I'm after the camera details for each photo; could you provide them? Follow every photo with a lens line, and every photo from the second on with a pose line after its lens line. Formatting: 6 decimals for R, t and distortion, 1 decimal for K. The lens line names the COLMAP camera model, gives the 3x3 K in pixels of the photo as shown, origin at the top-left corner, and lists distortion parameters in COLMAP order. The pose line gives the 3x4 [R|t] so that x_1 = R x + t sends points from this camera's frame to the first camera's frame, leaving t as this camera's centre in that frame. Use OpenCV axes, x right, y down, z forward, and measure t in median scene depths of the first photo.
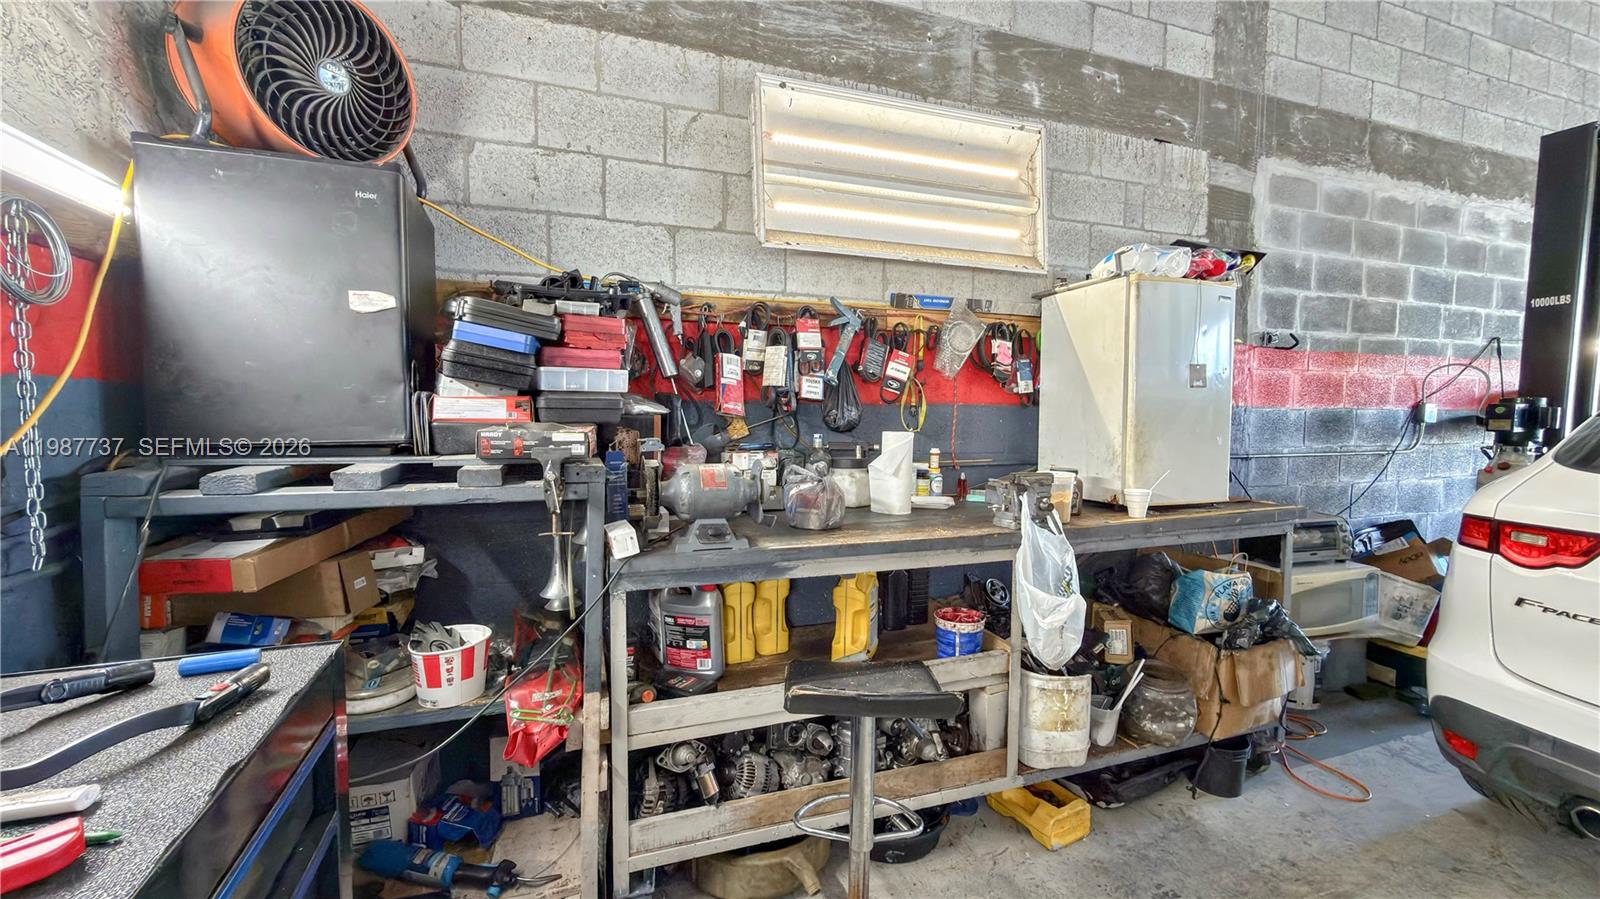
lens RADIAL K [[646.1, 0, 800.0], [0, 646.1, 449.5], [0, 0, 1]] dist [0.002429, -0.000008]
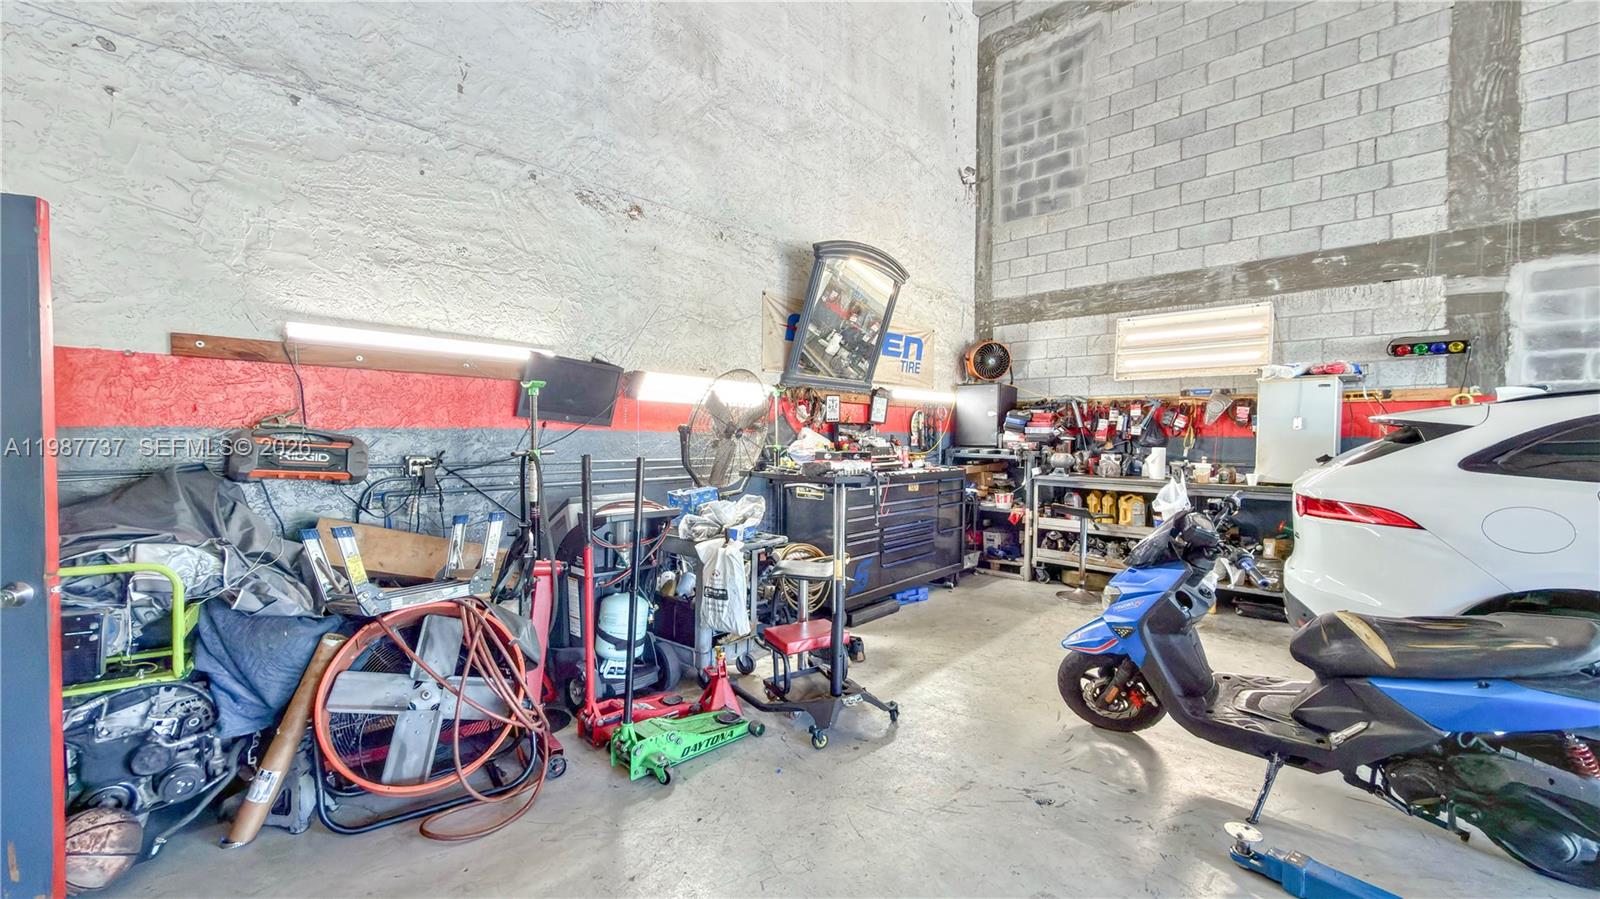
lens RADIAL K [[646.1, 0, 800.0], [0, 646.1, 449.5], [0, 0, 1]] dist [0.002429, -0.000008]
pose [[0.447592, 0.018468, -0.894047, 1.810394], [-0.062416, 0.997994, -0.010633, 0.097439], [0.892057, 0.060562, 0.447847, -1.432336]]
